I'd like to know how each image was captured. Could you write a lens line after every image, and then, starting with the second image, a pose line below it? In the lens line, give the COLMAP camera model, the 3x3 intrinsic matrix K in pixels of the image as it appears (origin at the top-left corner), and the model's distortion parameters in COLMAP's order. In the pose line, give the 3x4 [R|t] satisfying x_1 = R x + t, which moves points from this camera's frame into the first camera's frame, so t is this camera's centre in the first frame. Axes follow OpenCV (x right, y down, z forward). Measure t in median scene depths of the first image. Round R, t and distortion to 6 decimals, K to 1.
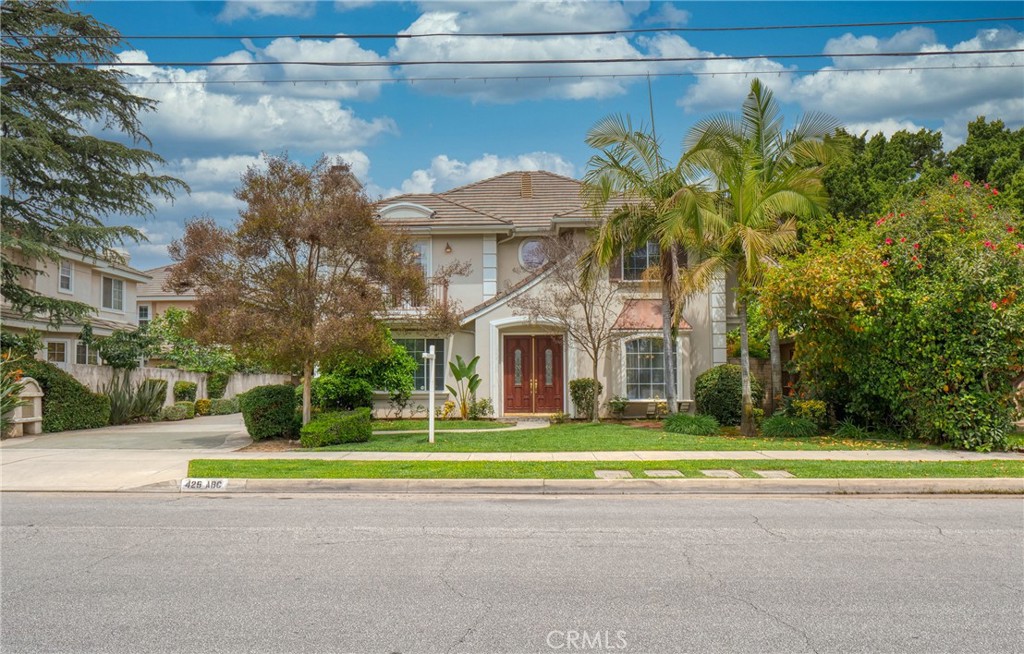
lens RADIAL K [[708.3, 0, 506.7], [0, 708.3, 374.7], [0, 0, 1]] dist [-0.011261, 0.010176]
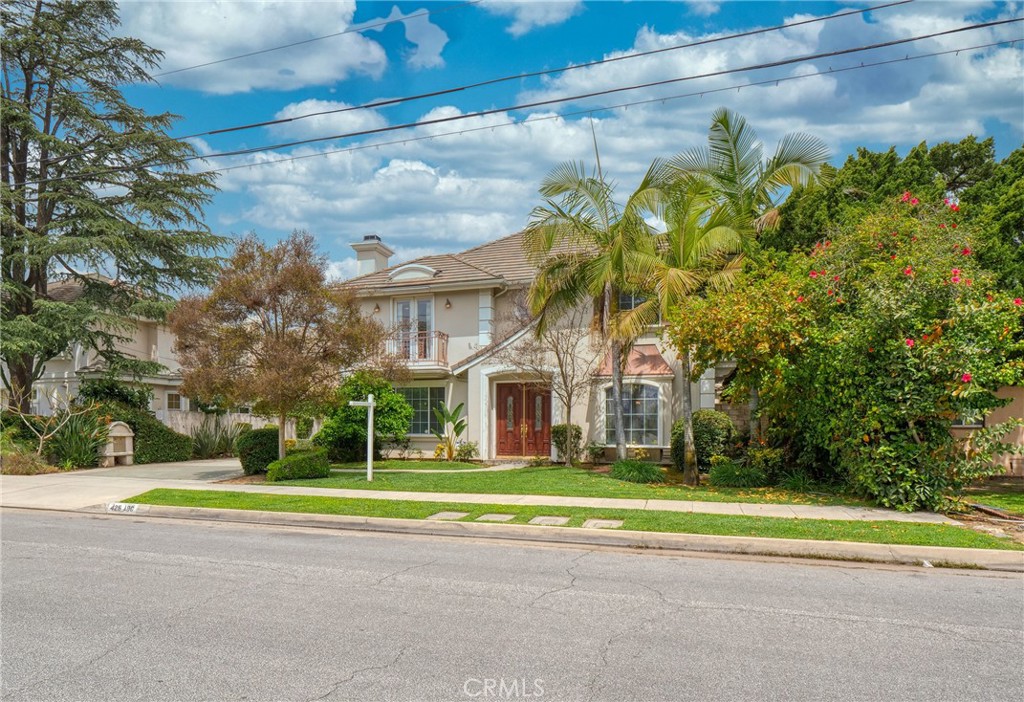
lens RADIAL K [[645.9, 0, 436.4], [0, 645.9, 444.3], [0, 0, 1]] dist [-0.007482, 0.002691]
pose [[0.952351, 0.014452, -0.304661, 0.260710], [-0.002129, 0.999167, 0.040742, -0.003628], [0.304996, -0.038152, 0.951589, 0.047948]]
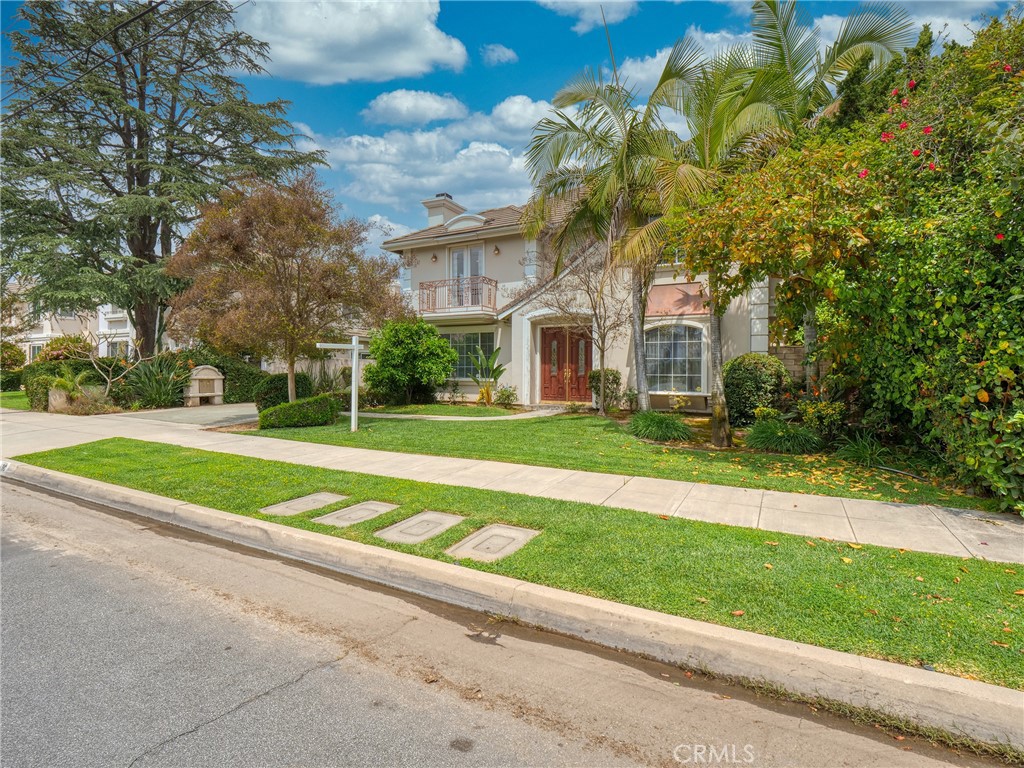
lens RADIAL K [[489.0, 0, 508.9], [0, 489.0, 384.1], [0, 0, 1]] dist [-0.015784, 0.000569]
pose [[0.902744, 0.021130, -0.429659, 0.338087], [-0.002623, 0.999045, 0.043621, -0.003111], [0.430170, -0.038251, 0.901937, 0.391579]]
